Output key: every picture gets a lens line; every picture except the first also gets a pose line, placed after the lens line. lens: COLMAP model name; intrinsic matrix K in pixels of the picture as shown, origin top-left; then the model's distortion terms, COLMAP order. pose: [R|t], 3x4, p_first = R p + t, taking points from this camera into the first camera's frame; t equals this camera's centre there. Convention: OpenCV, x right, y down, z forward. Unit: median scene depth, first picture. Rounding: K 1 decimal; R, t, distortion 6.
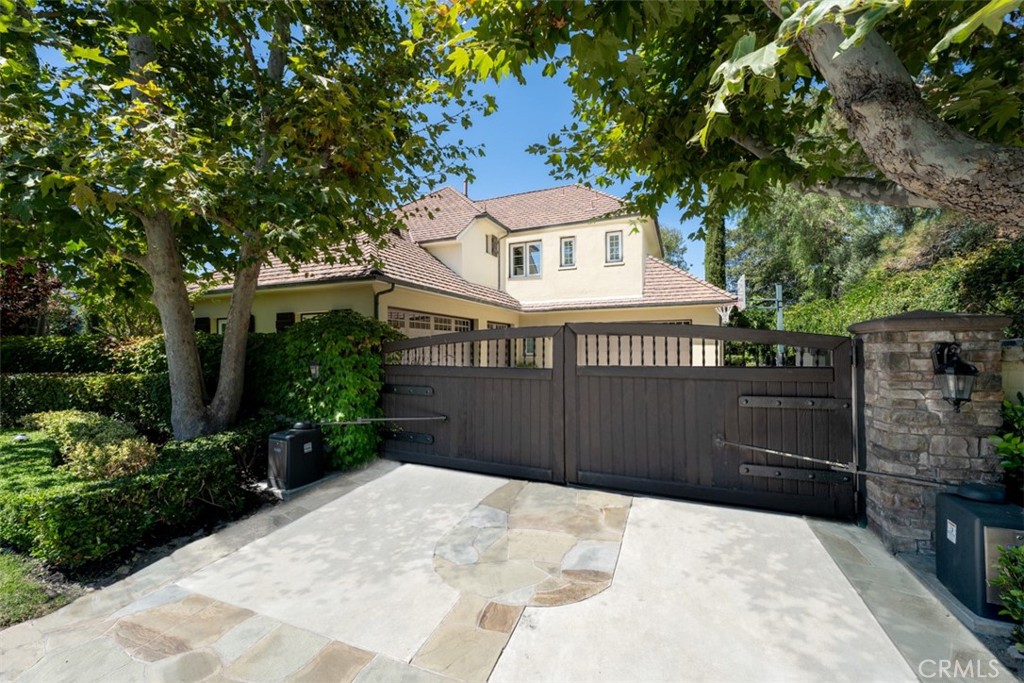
lens RADIAL K [[411.2, 0, 509.7], [0, 411.2, 341.5], [0, 0, 1]] dist [0.001315, 0.000161]
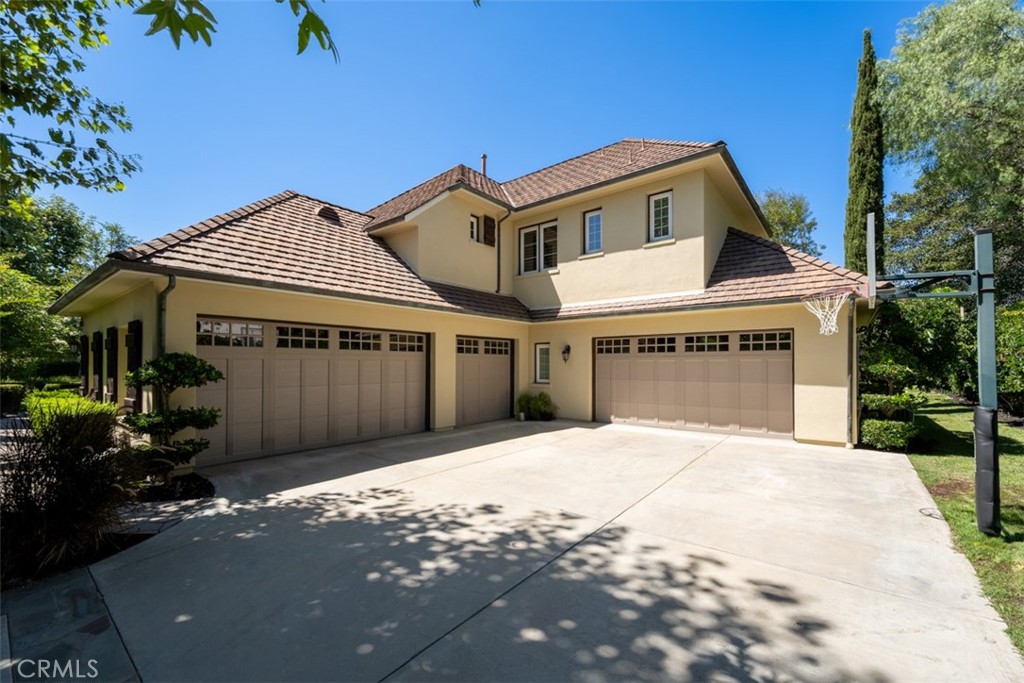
lens RADIAL K [[411.2, 0, 522.5], [0, 411.2, 356.6], [0, 0, 1]] dist [0.001315, 0.000161]
pose [[0.962027, 0.003508, -0.272932, 0.217100], [-0.002964, 0.999993, 0.002404, -0.013756], [0.272938, -0.001503, 0.962030, 0.321023]]
